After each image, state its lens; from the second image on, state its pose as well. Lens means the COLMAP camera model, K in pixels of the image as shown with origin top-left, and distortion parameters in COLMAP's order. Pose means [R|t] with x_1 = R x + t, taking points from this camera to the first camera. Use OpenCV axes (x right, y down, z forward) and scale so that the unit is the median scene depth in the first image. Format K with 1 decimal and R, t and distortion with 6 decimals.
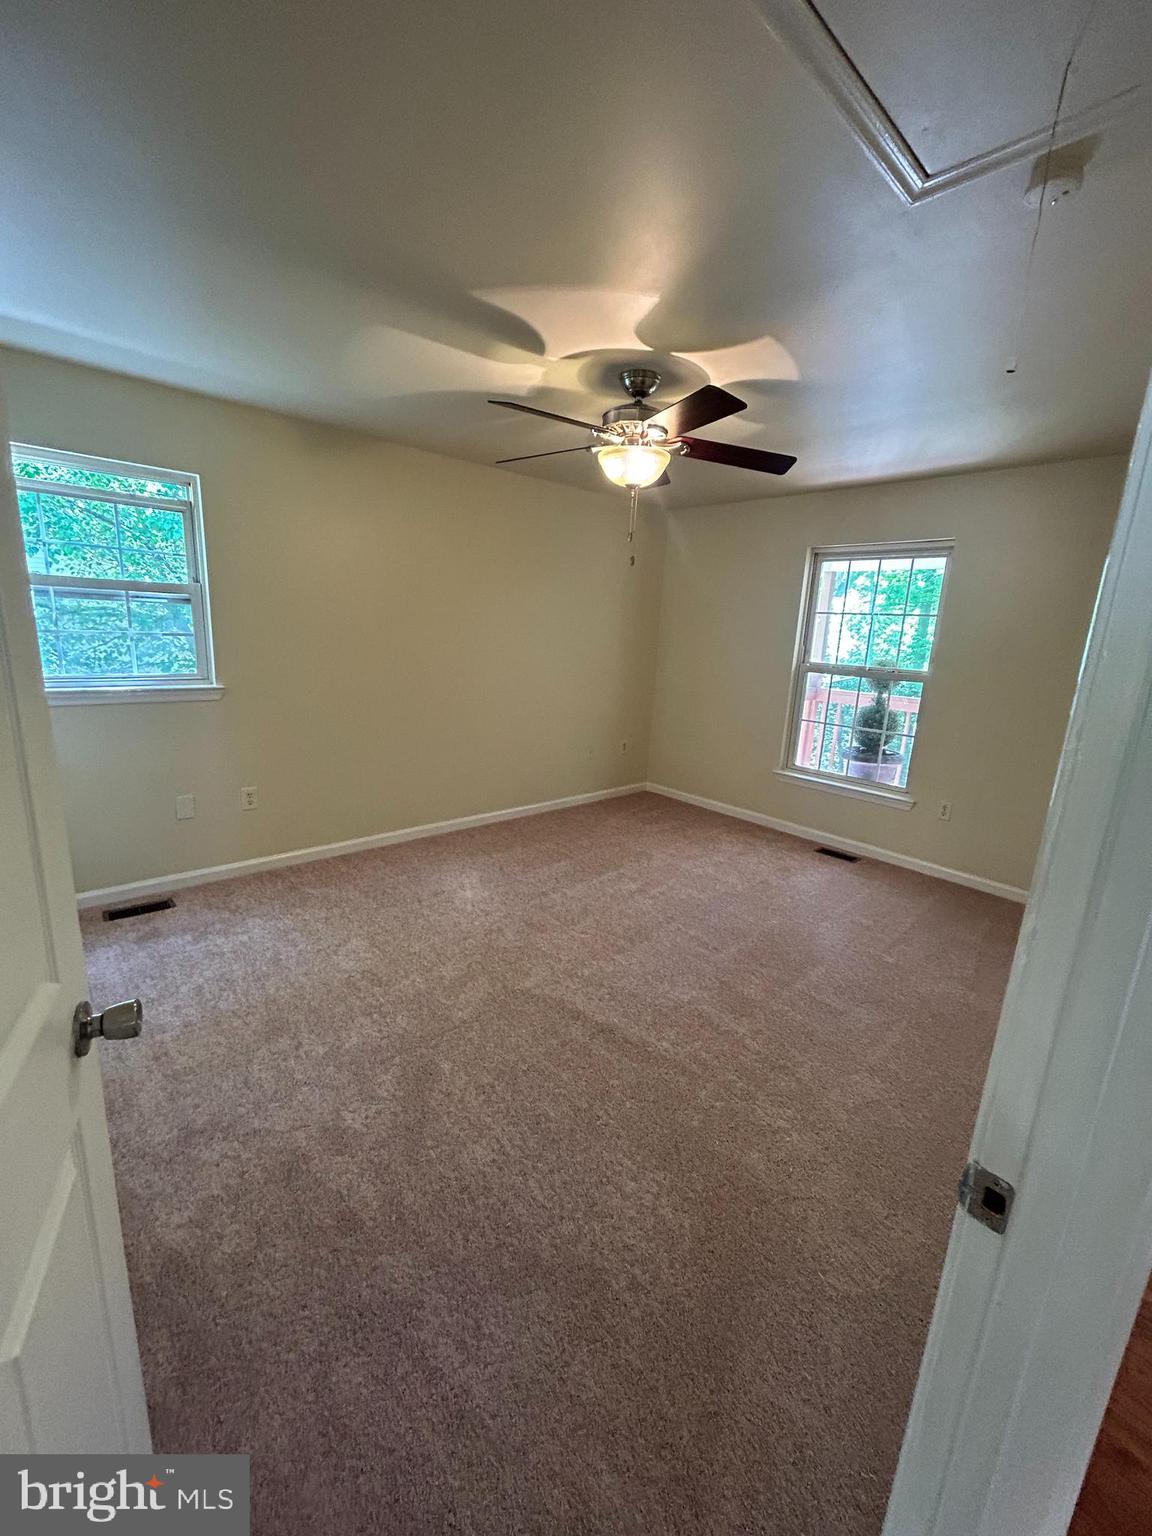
lens RADIAL K [[618.2, 0, 576.0], [0, 618.2, 768.0], [0, 0, 1]] dist [-0.000193, 0.000031]
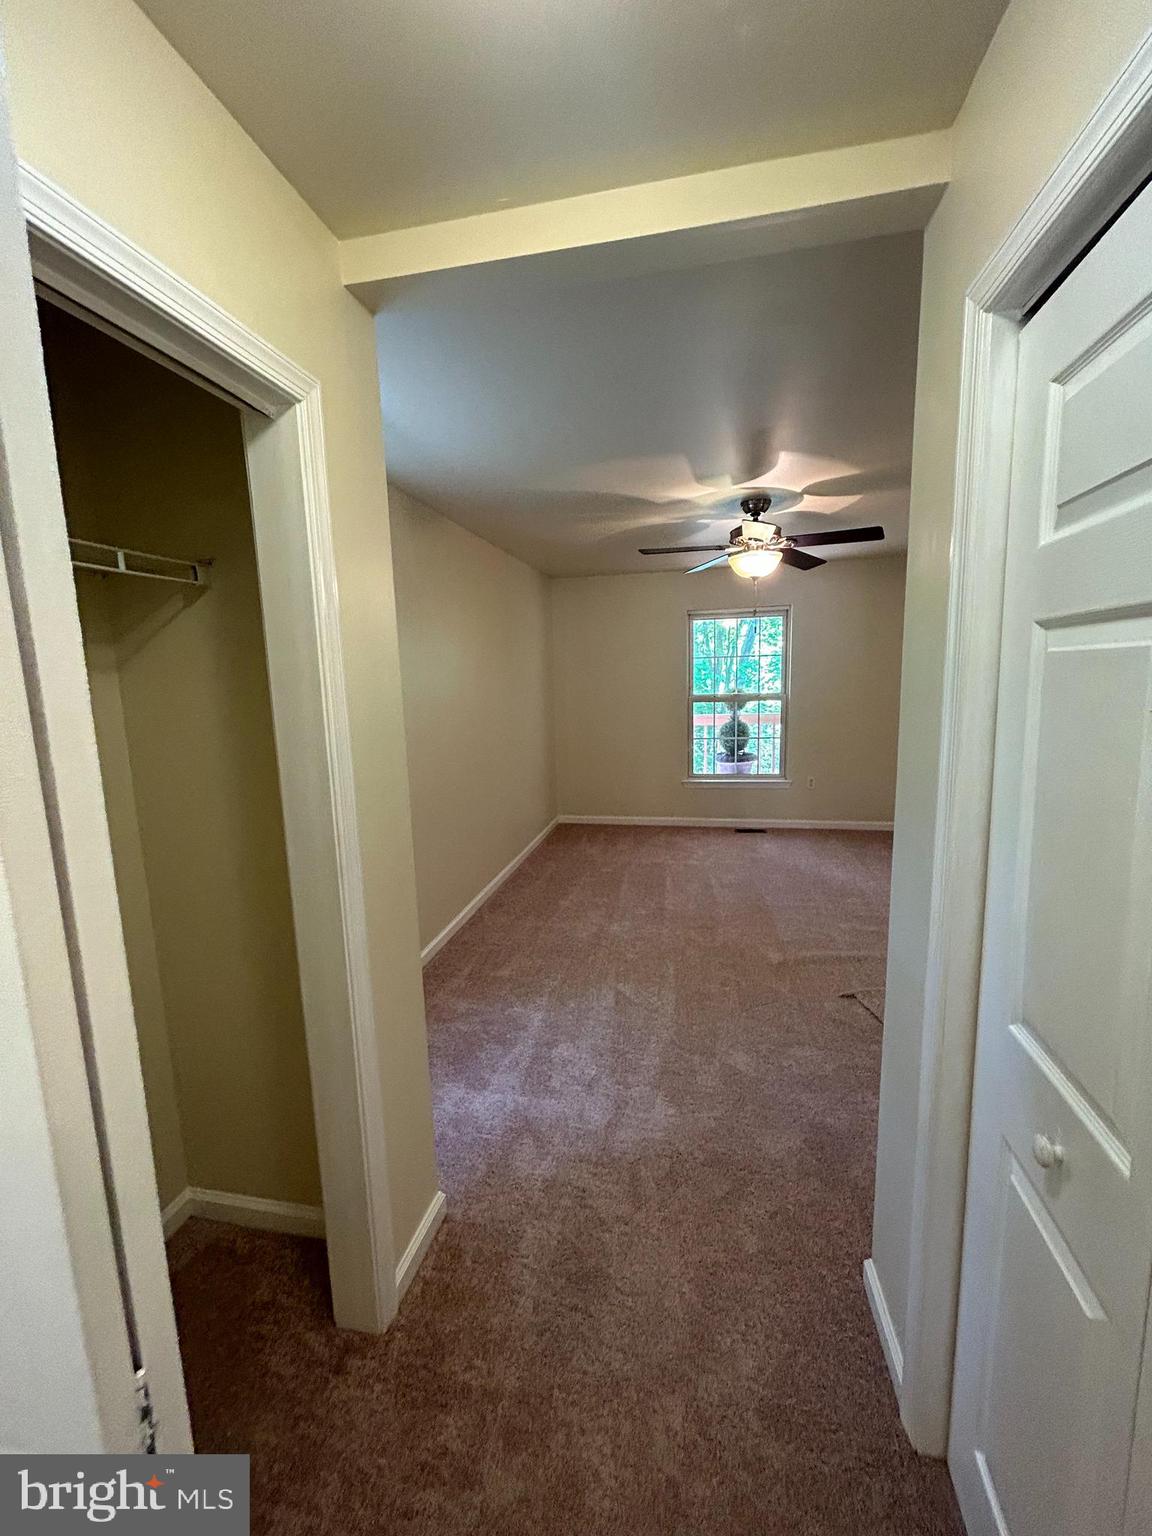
lens RADIAL K [[618.2, 0, 576.0], [0, 618.2, 768.0], [0, 0, 1]] dist [-0.000193, 0.000031]
pose [[0.803082, -0.160269, 0.573910, -0.648846], [0.198539, 0.980084, -0.004123, -0.066966], [-0.561819, 0.117254, 0.818908, 0.085398]]
